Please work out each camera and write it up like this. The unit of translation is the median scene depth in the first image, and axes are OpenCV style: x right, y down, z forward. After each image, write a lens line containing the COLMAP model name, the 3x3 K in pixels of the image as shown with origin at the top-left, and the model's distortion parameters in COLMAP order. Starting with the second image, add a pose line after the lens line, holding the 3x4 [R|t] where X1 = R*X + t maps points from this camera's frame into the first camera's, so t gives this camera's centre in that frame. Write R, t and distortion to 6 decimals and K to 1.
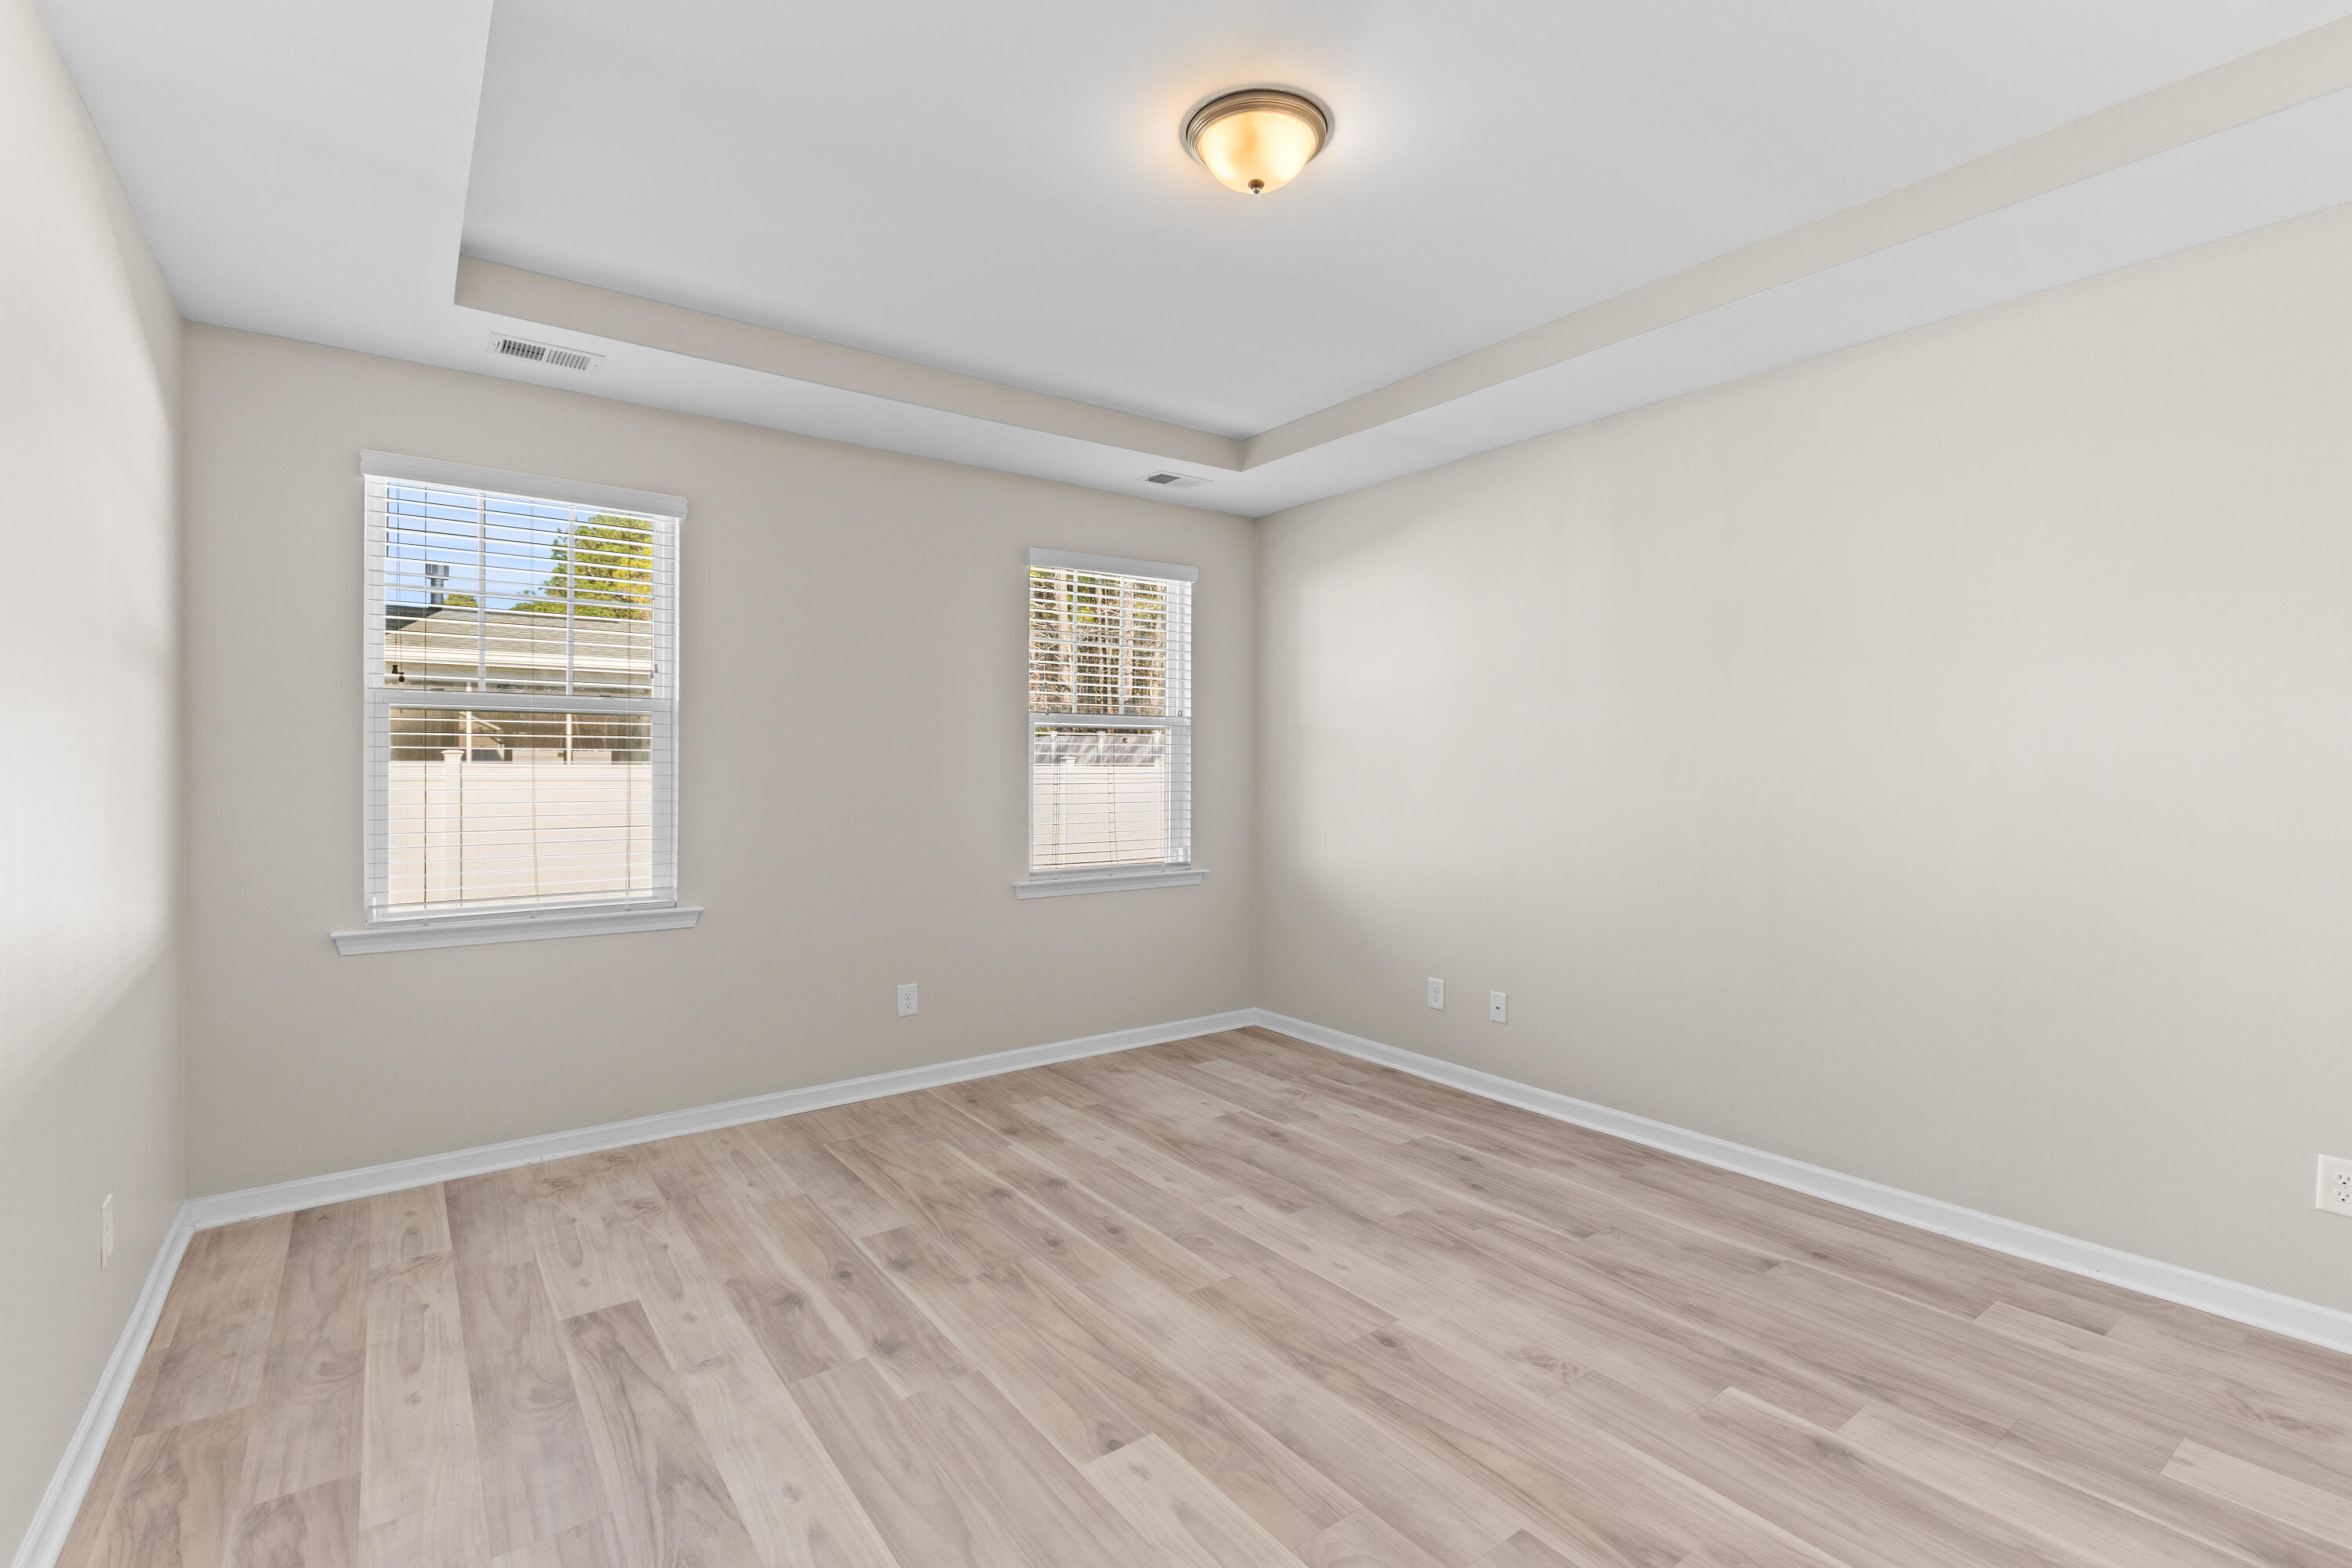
lens RADIAL K [[1062.5, 0, 1176.9], [0, 1062.5, 768.8], [0, 0, 1]] dist [0.010192, -0.002157]
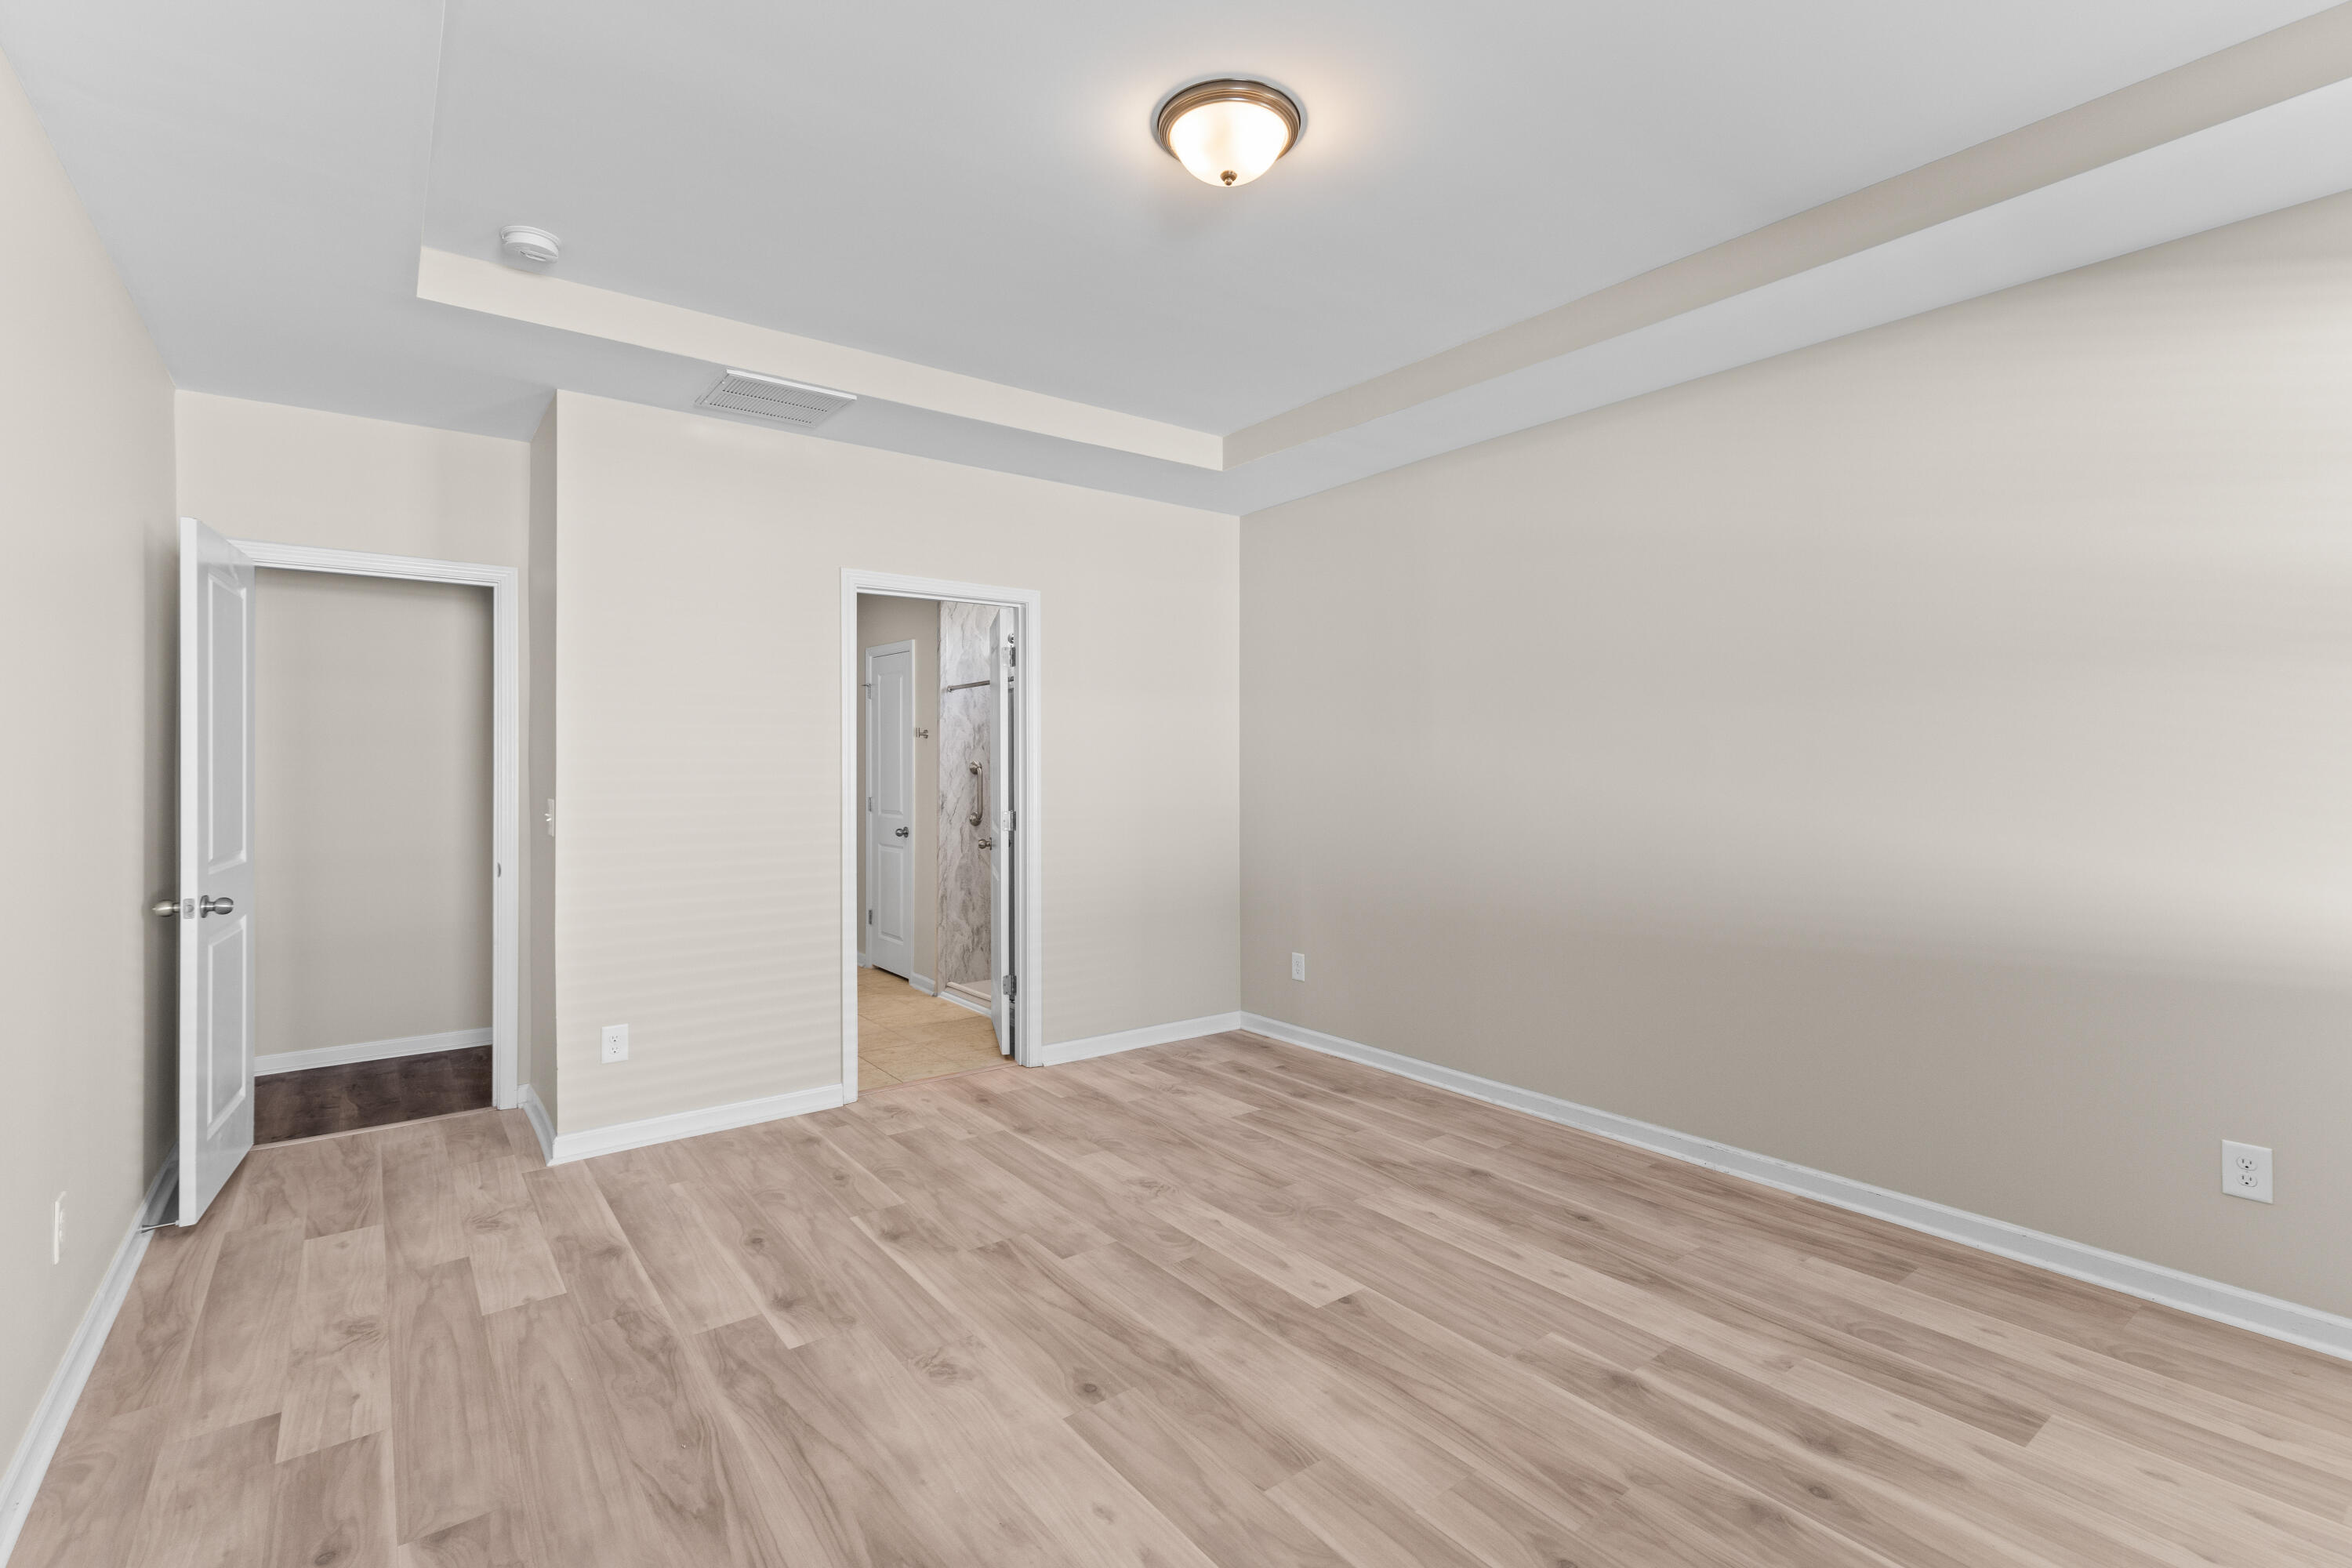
lens RADIAL K [[1062.5, 0, 1183.1], [0, 1062.5, 780.8], [0, 0, 1]] dist [0.010192, -0.002157]
pose [[-0.999826, 0.005730, -0.017771, 0.120035], [0.005401, 0.999814, 0.018541, -0.006805], [0.017873, 0.018442, -0.999670, 1.764462]]
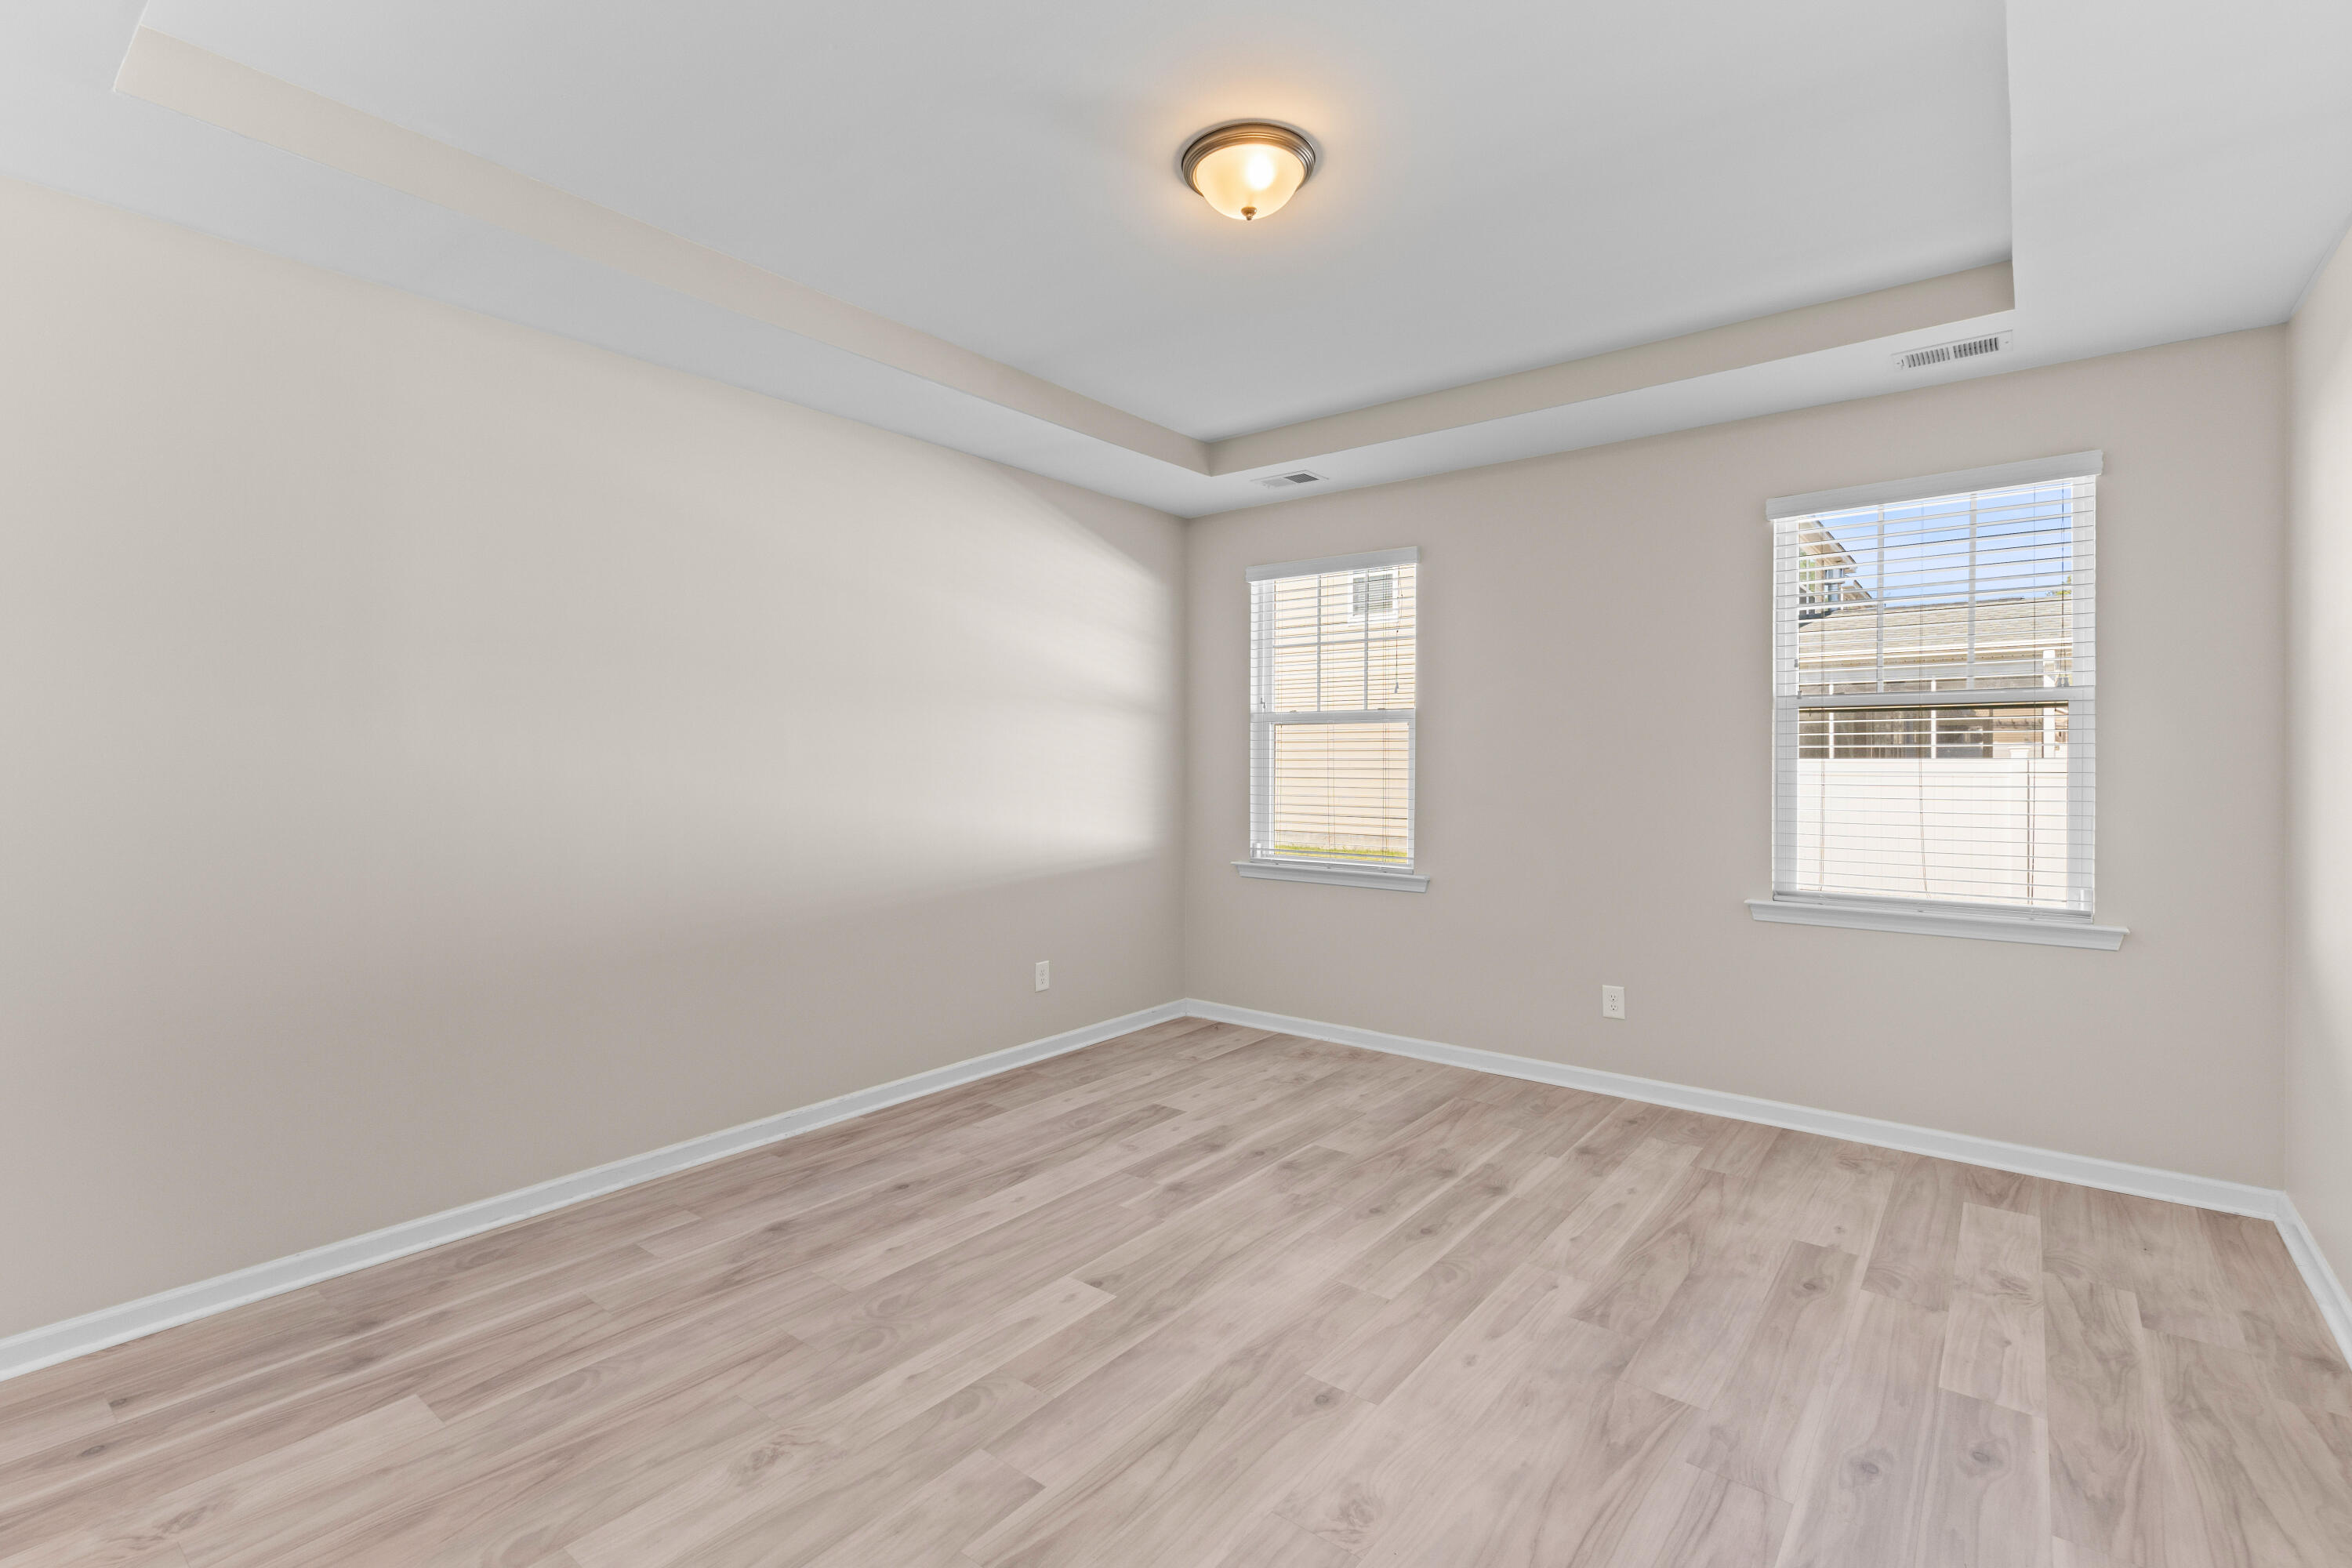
lens RADIAL K [[1062.5, 0, 1184.7], [0, 1062.5, 748.1], [0, 0, 1]] dist [0.010192, -0.002157]
pose [[0.267019, -0.010592, -0.963633, 0.960909], [-0.004576, 0.999914, -0.012259, -0.002525], [0.963680, 0.007683, 0.266948, 0.589328]]
